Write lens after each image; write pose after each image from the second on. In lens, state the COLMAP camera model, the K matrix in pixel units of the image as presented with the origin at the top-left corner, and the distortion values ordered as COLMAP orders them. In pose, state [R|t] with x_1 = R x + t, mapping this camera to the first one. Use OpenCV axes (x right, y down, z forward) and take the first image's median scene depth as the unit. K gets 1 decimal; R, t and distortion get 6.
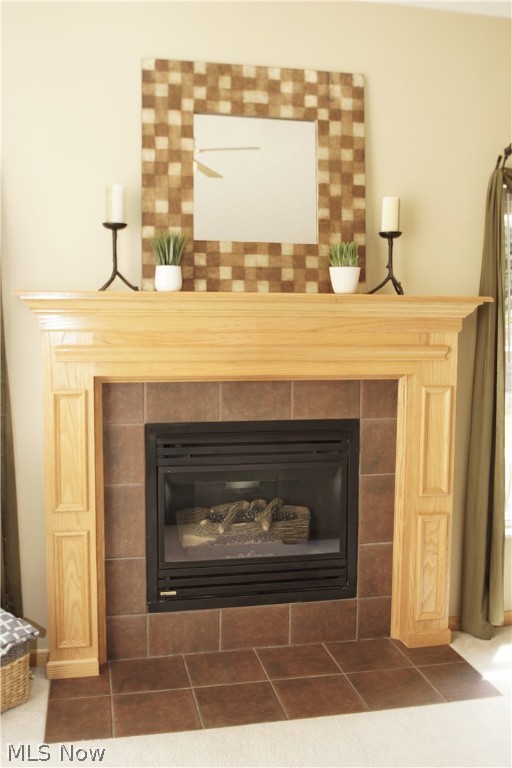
lens RADIAL K [[768.4, 0, 254.1], [0, 768.4, 380.6], [0, 0, 1]] dist [-0.061288, 0.000000]
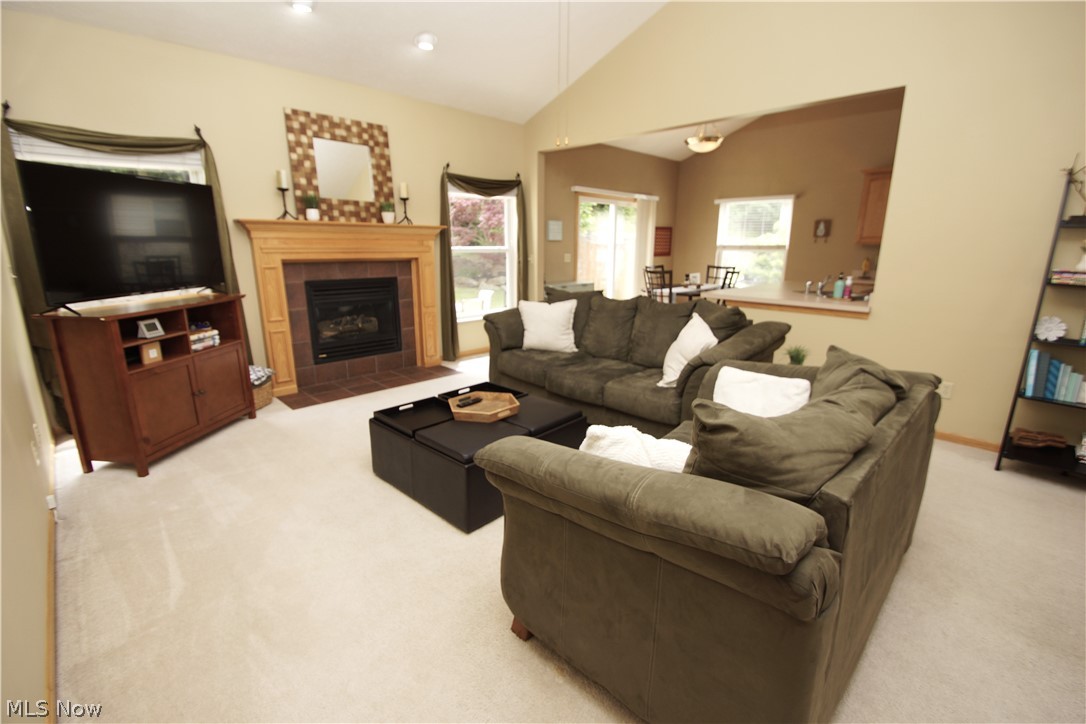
lens RADIAL K [[481.1, 0, 552.5], [0, 481.1, 360.0], [0, 0, 1]] dist [0.001622, -0.002925]
pose [[0.834615, -0.128625, 0.535605, -0.320328], [0.039474, 0.983821, 0.174753, 0.065731], [-0.549417, -0.124709, 0.826189, -0.597677]]
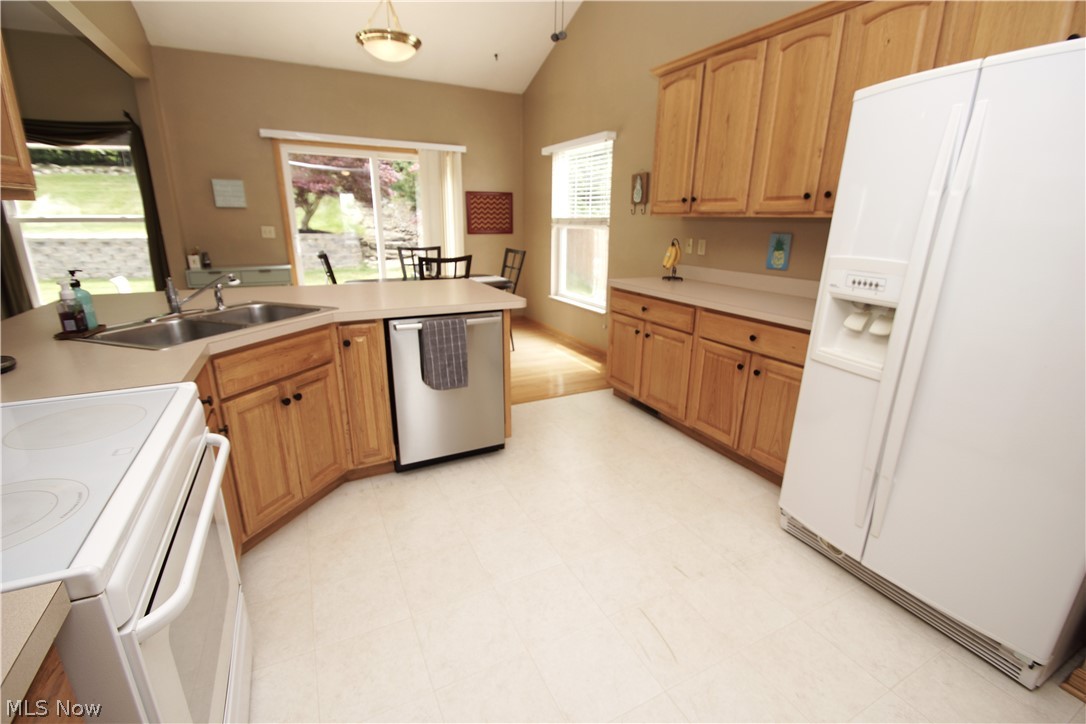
lens RADIAL K [[481.1, 0, 548.8], [0, 481.1, 370.0], [0, 0, 1]] dist [0.001622, -0.002925]
pose [[0.967200, -0.063756, 0.245884, 1.460114], [0.006930, 0.974251, 0.225358, 0.086892], [-0.253921, -0.216262, 0.942738, -0.621197]]
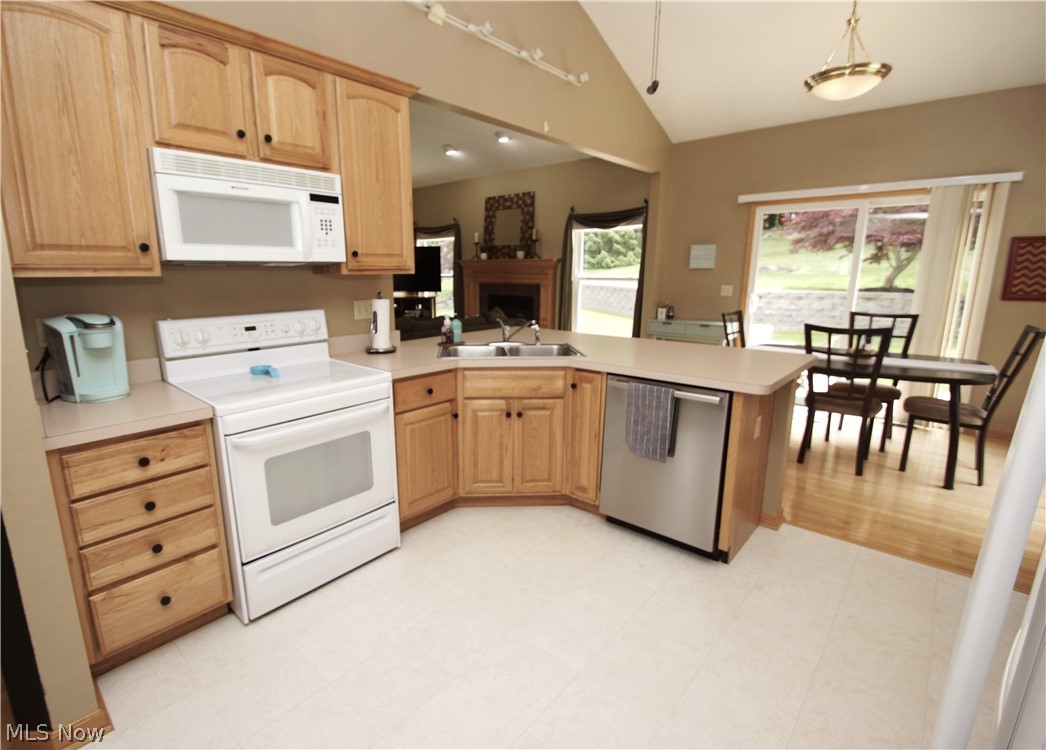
lens RADIAL K [[497.5, 0, 477.2], [0, 497.5, 381.2], [0, 0, 1]] dist [-0.011929, -0.001376]
pose [[0.563852, 0.174898, -0.807144, 1.950278], [-0.059857, 0.983403, 0.171276, 0.060924], [0.823704, -0.048261, 0.564963, -0.488923]]
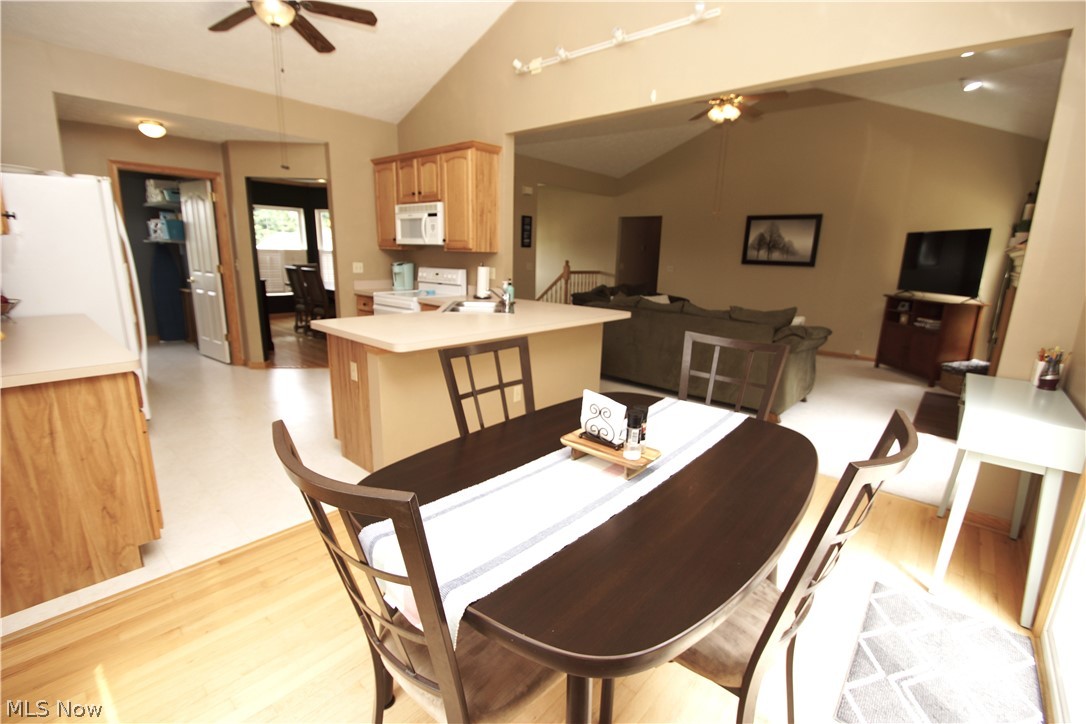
lens RADIAL K [[481.1, 0, 544.5], [0, 481.1, 360.7], [0, 0, 1]] dist [0.001622, -0.002925]
pose [[-0.807125, 0.104081, -0.581133, 1.822582], [-0.077401, 0.957186, 0.278932, -0.079442], [0.585284, 0.270114, -0.764514, 1.285069]]
